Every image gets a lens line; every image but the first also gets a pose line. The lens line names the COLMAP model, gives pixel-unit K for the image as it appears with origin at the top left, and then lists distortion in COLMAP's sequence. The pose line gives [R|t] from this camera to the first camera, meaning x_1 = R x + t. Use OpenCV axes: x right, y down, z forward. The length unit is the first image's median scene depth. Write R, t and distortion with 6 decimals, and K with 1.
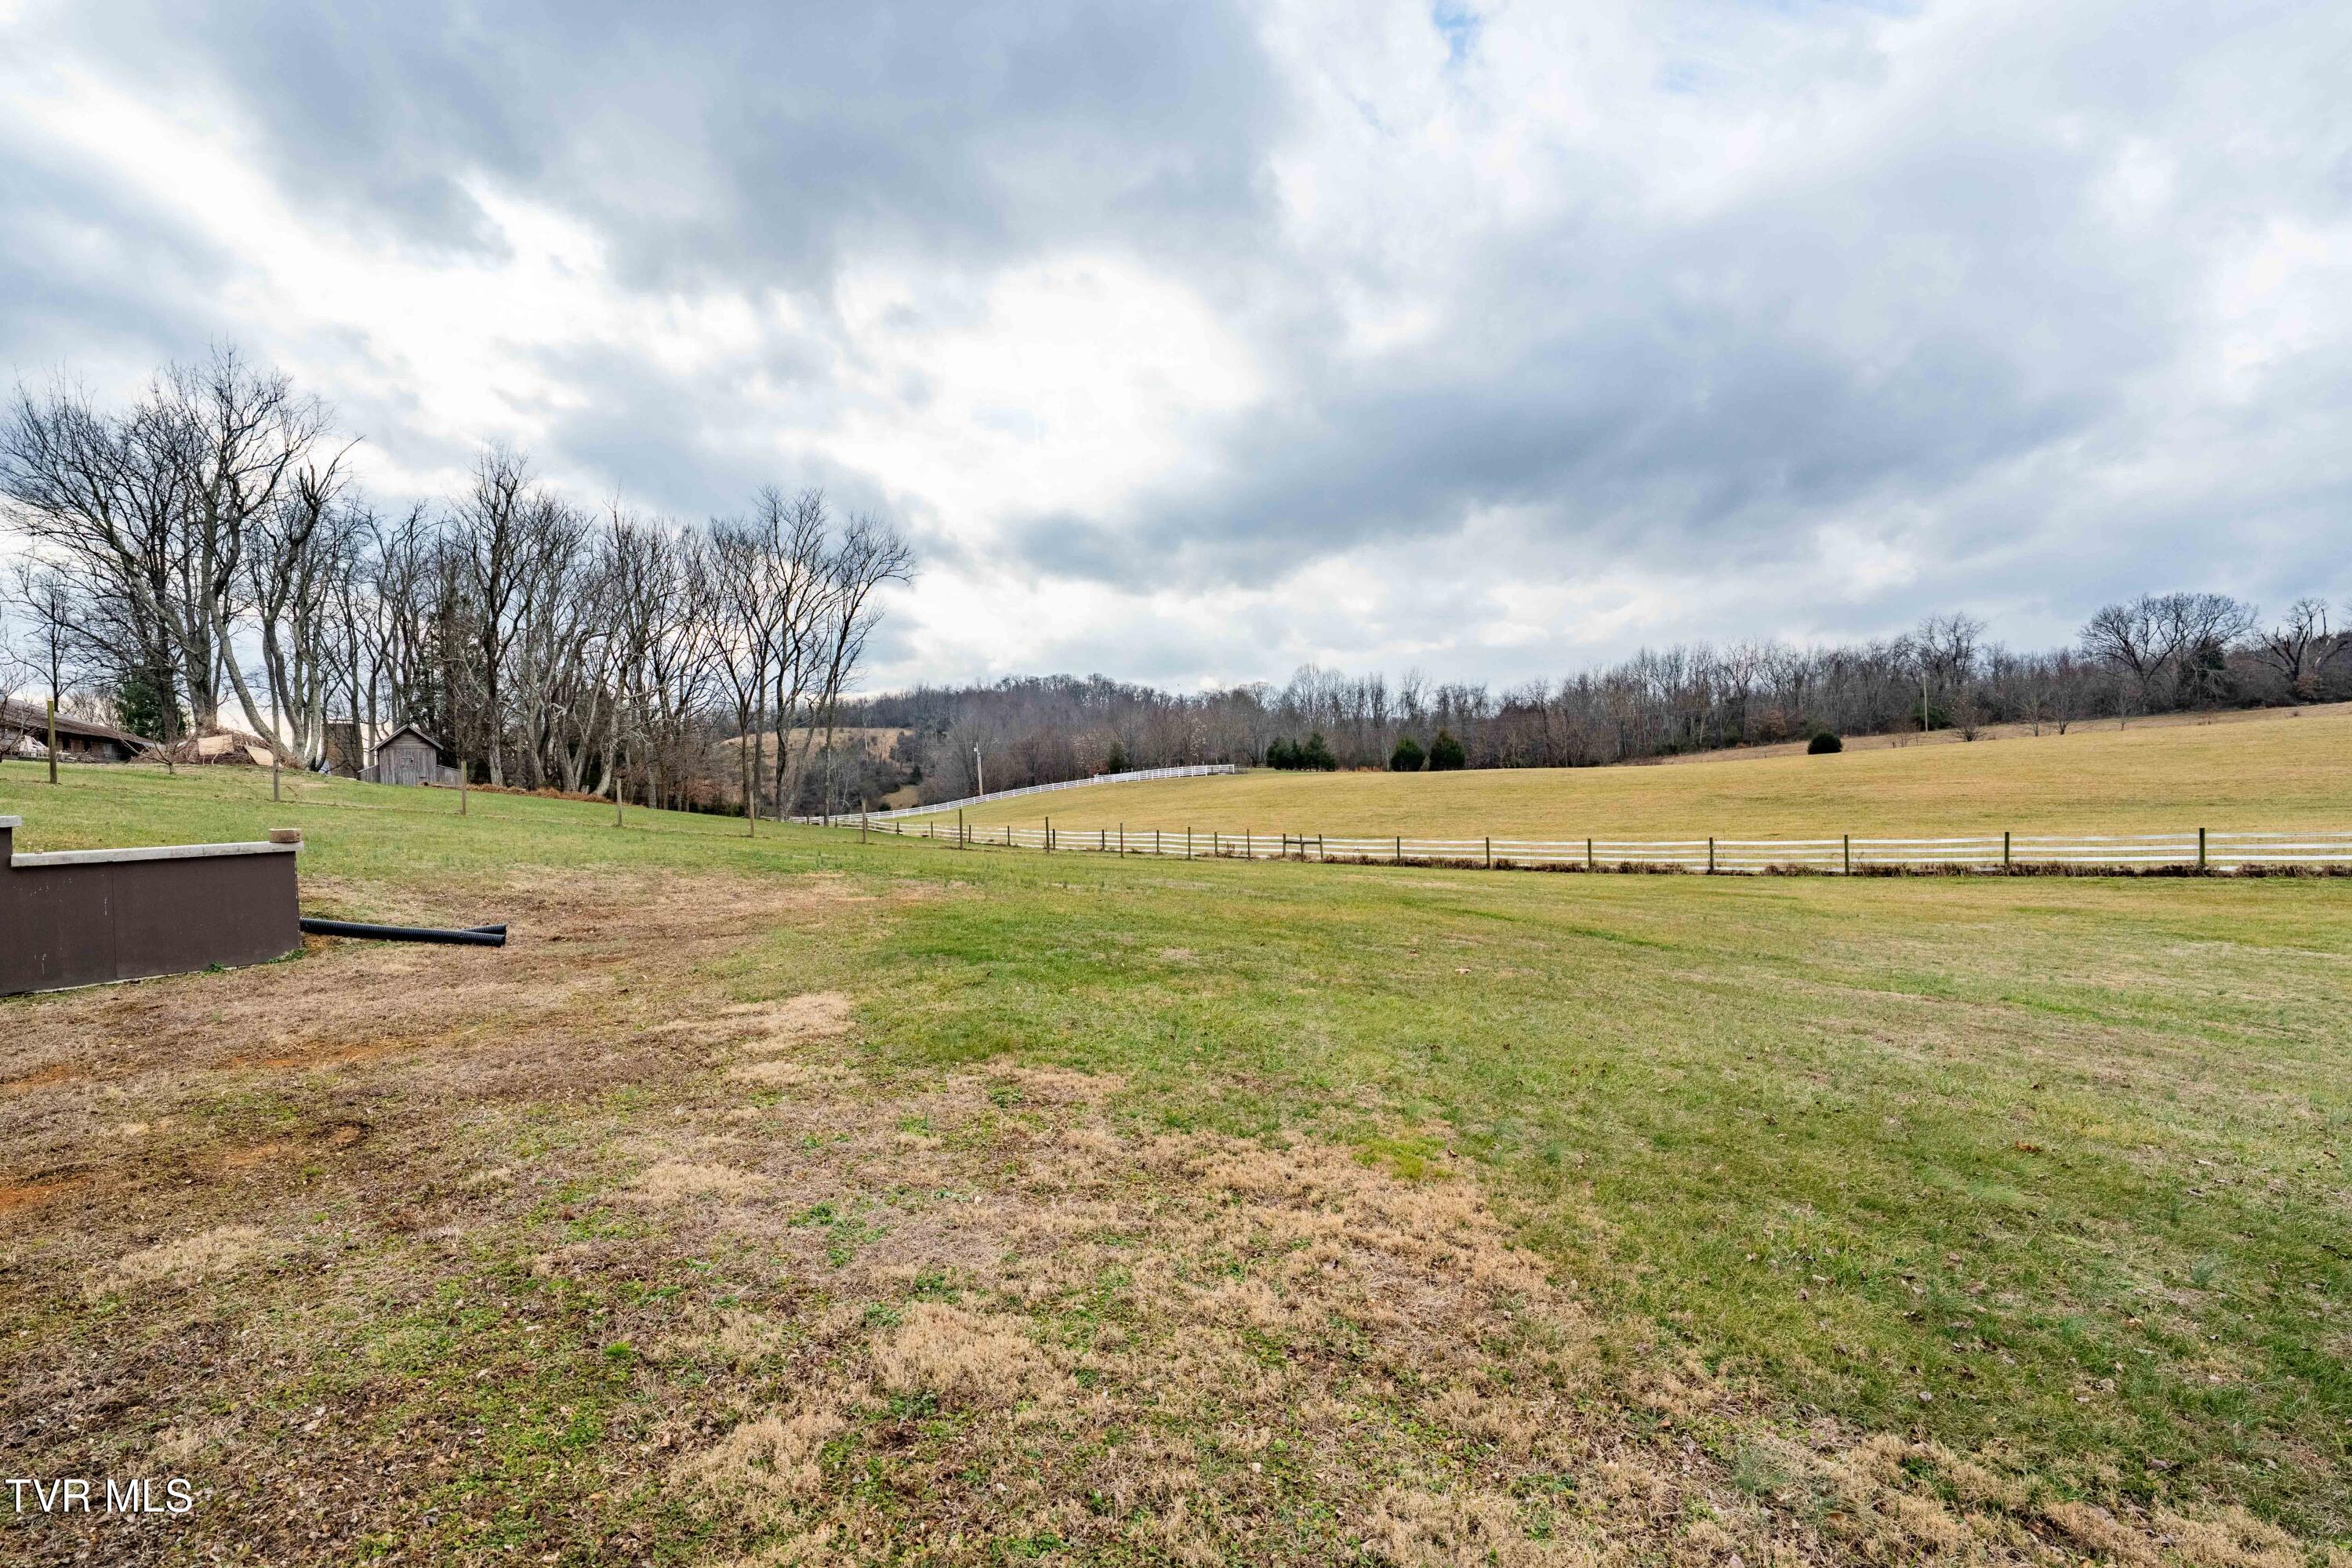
lens RADIAL K [[1052.2, 0, 1163.5], [0, 1052.2, 798.2], [0, 0, 1]] dist [0.000971, -0.000200]
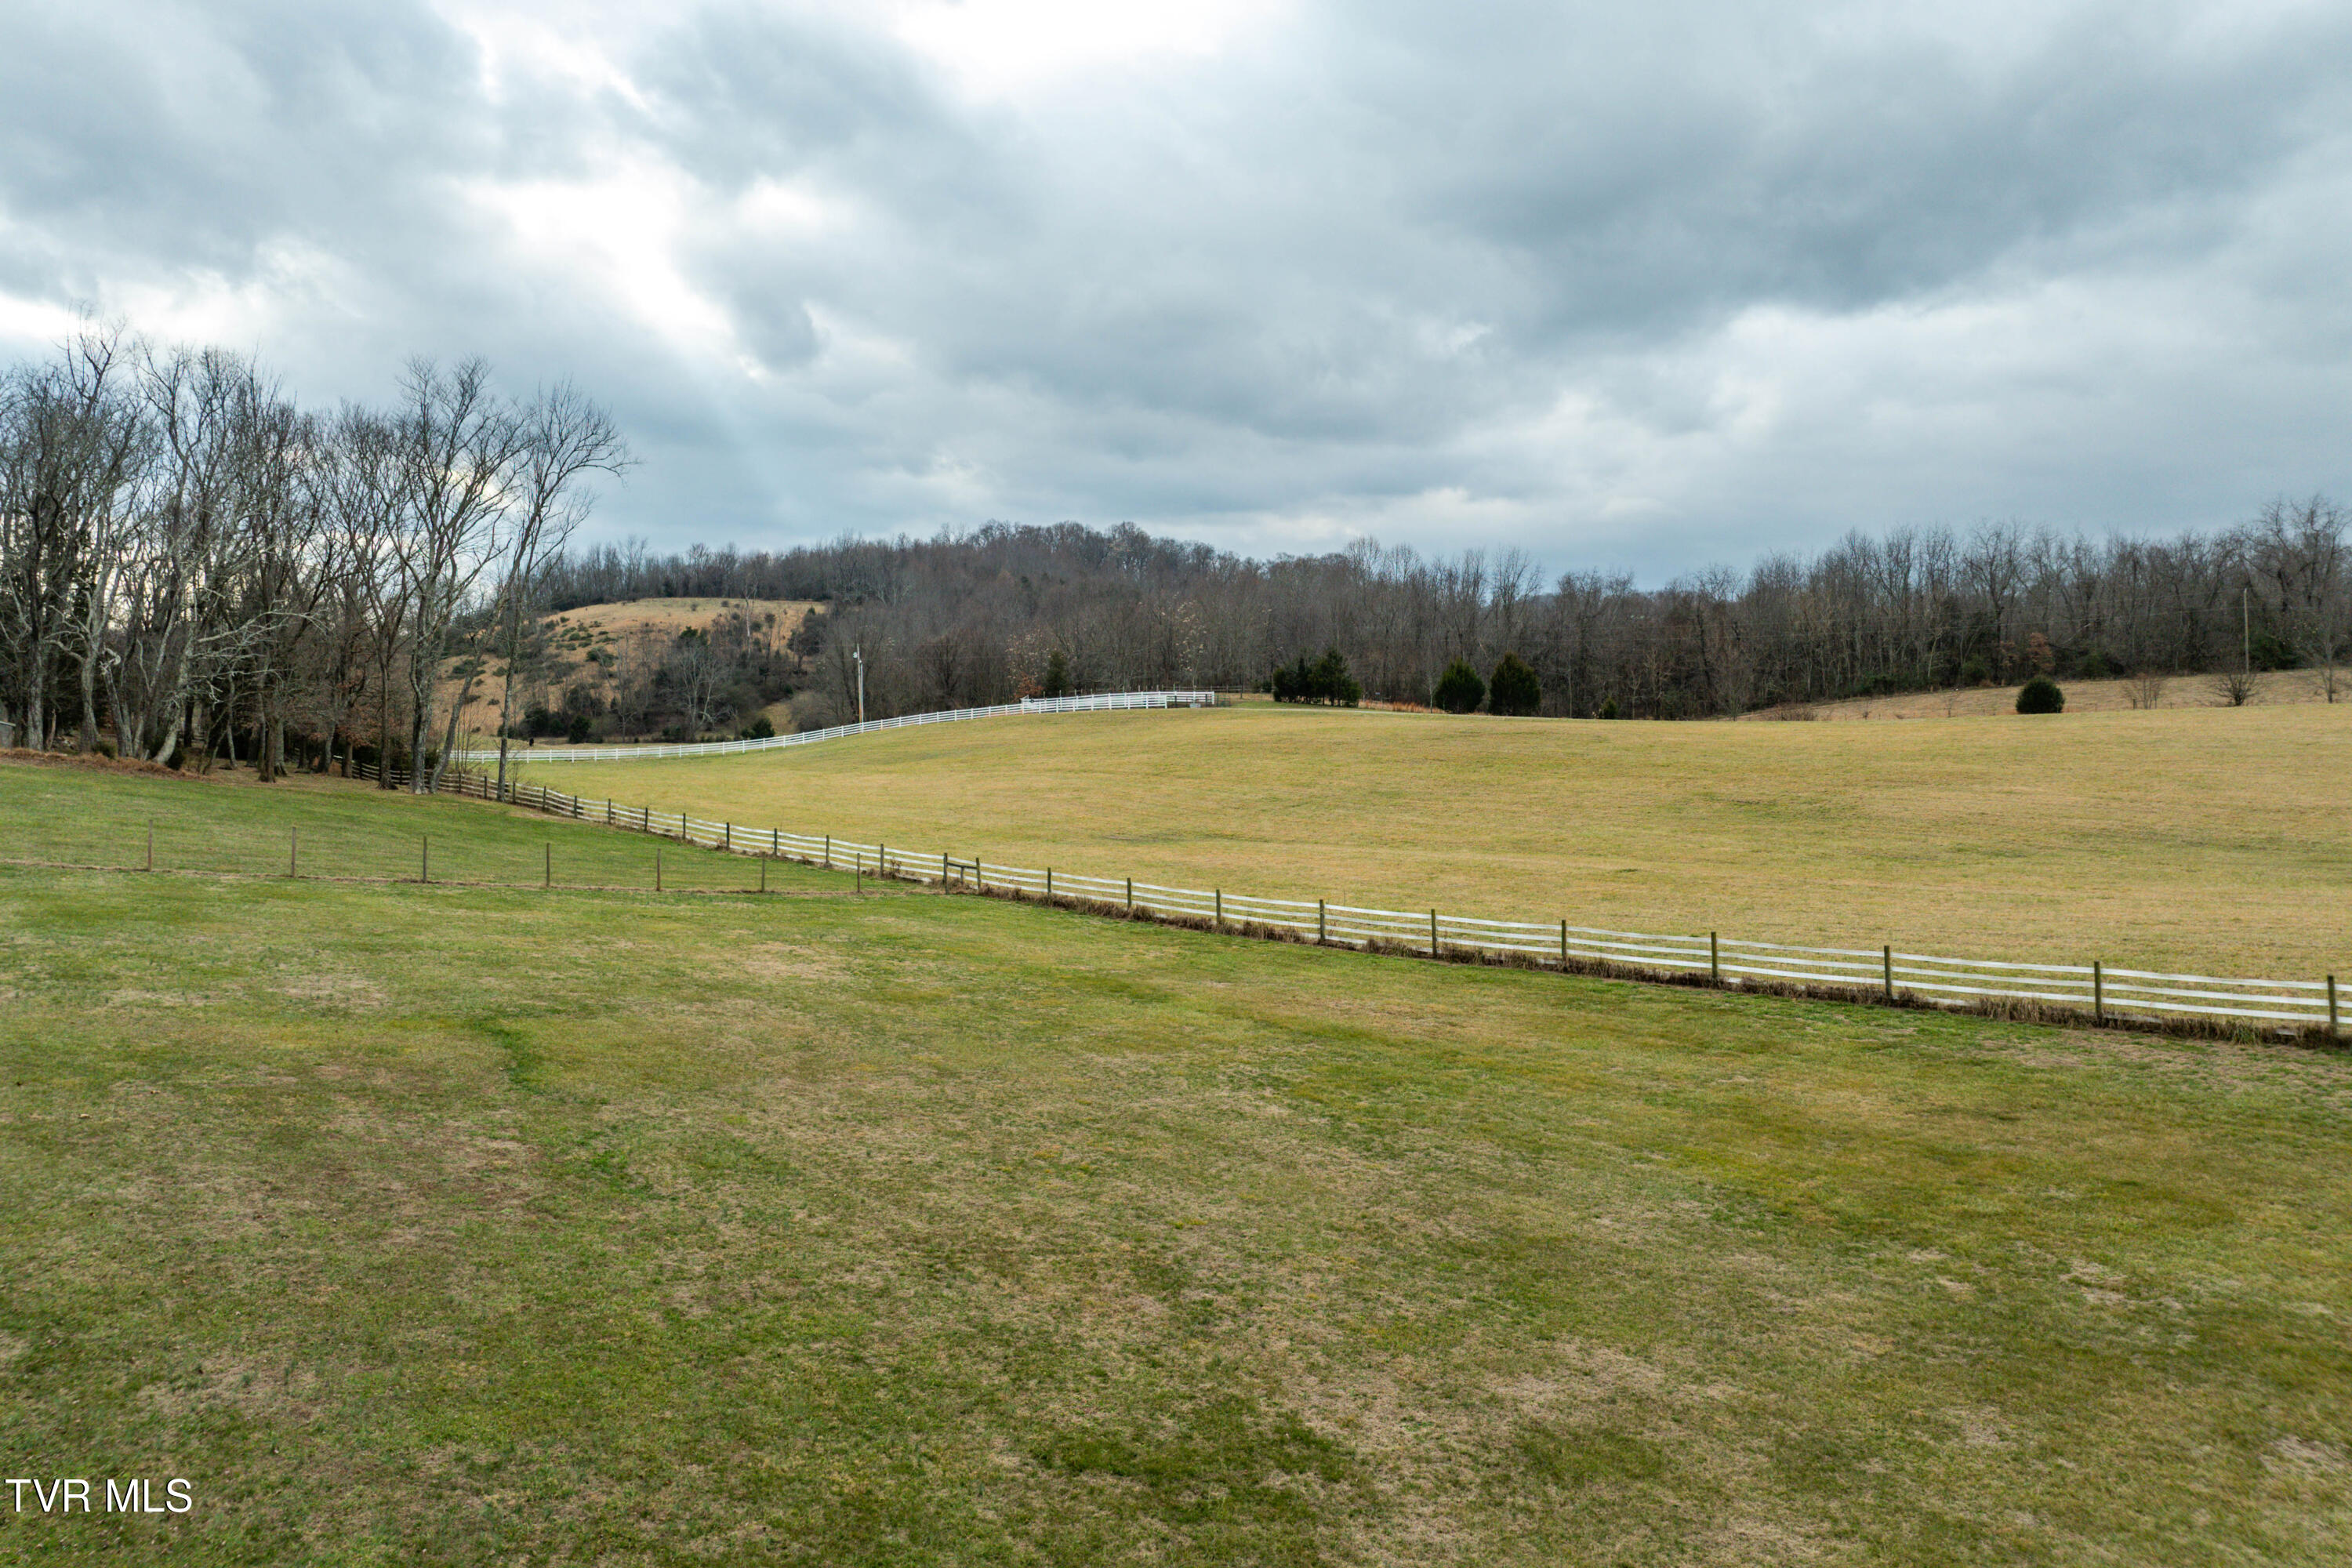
lens RADIAL K [[1638.5, 0, 1138.9], [0, 1638.5, 660.6], [0, 0, 1]] dist [-0.037750, -0.004495]
pose [[0.997119, 0.027896, -0.070537, 0.101924], [-0.029875, 0.999184, -0.027166, -0.024091], [0.069722, 0.029195, 0.997139, -0.061923]]
